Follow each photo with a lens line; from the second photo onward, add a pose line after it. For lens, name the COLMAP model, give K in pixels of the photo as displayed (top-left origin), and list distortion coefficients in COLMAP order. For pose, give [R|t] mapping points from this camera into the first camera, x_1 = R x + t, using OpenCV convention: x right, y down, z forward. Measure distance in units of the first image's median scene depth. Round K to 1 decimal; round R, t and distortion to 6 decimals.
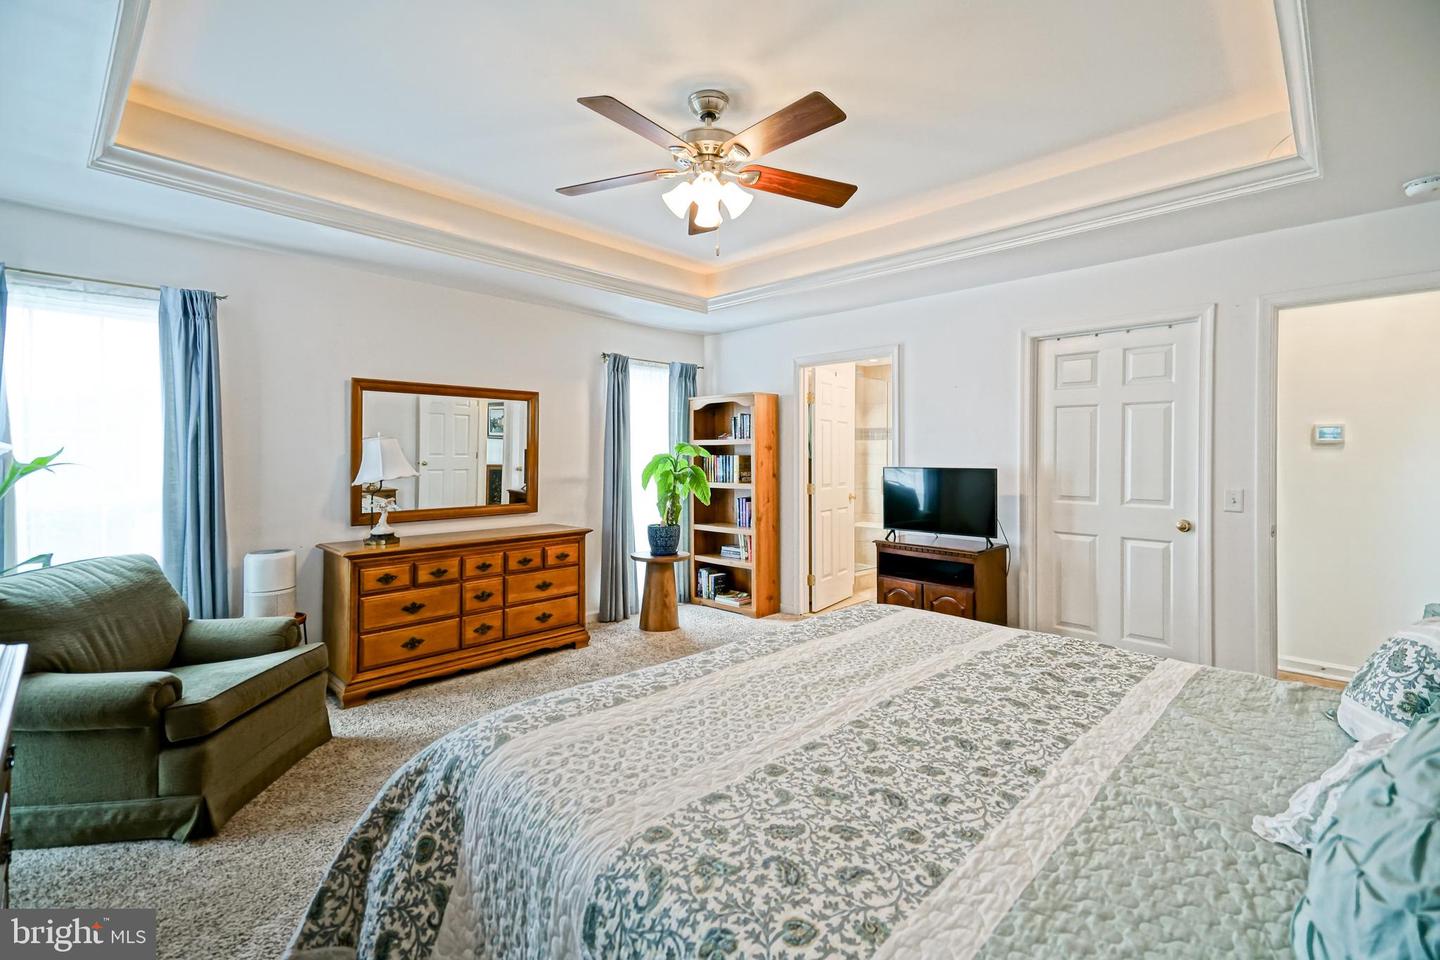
lens RADIAL K [[647.9, 0, 720.0], [0, 647.9, 465.8], [0, 0, 1]] dist [0.035200, -0.000731]
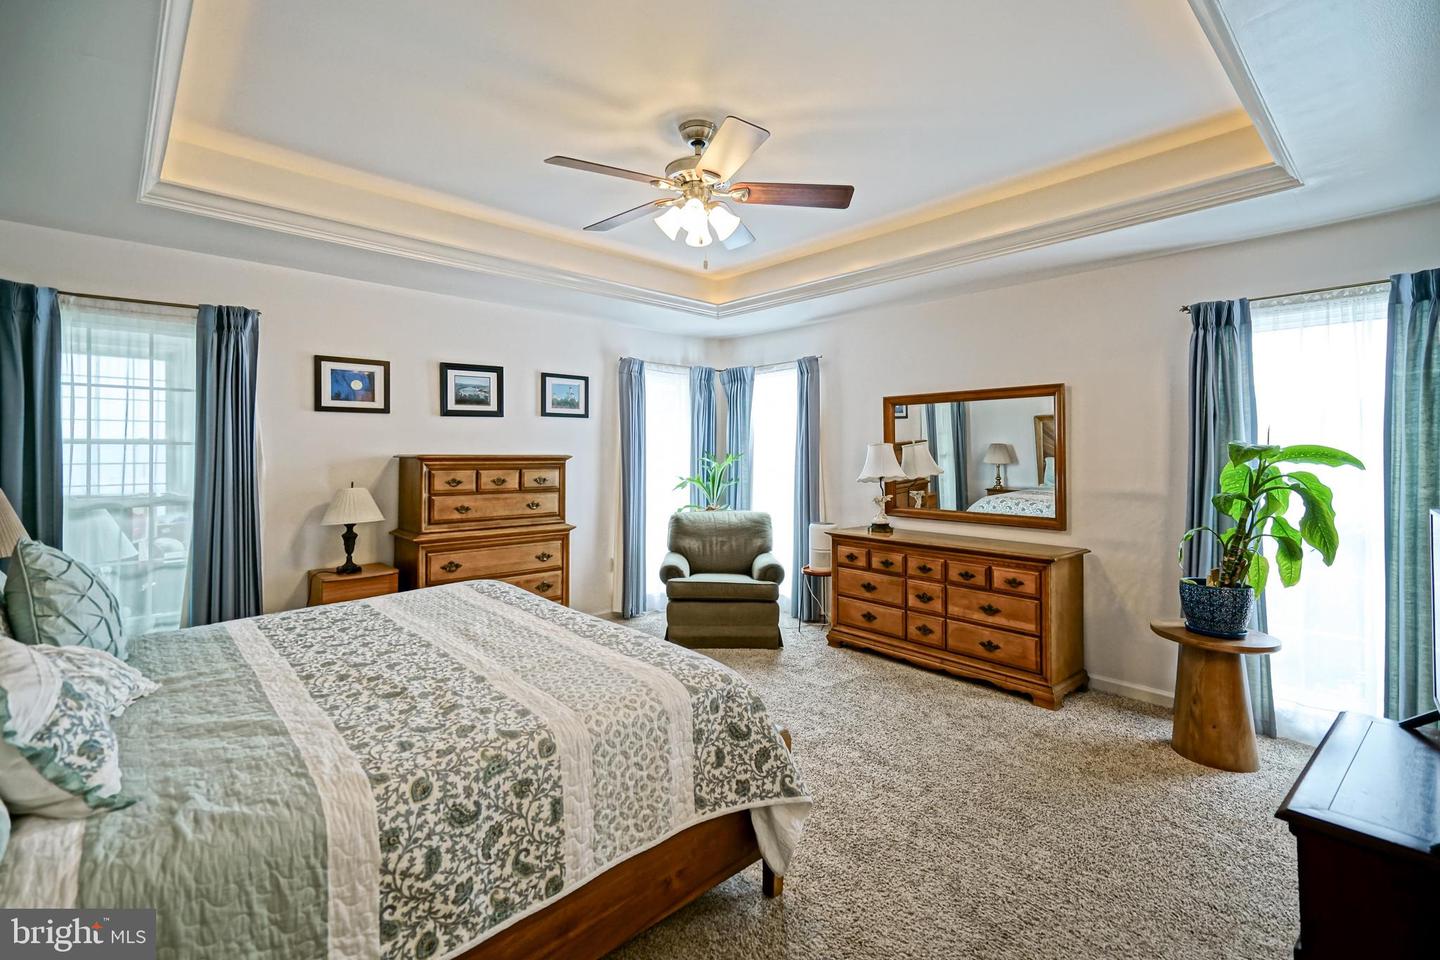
lens RADIAL K [[647.9, 0, 702.6], [0, 647.9, 454.5], [0, 0, 1]] dist [0.035200, -0.000731]
pose [[-0.097846, -0.002124, -0.995199, 0.682121], [-0.020138, 0.999797, -0.000154, -0.017712], [0.994998, 0.020026, -0.097869, 0.739405]]
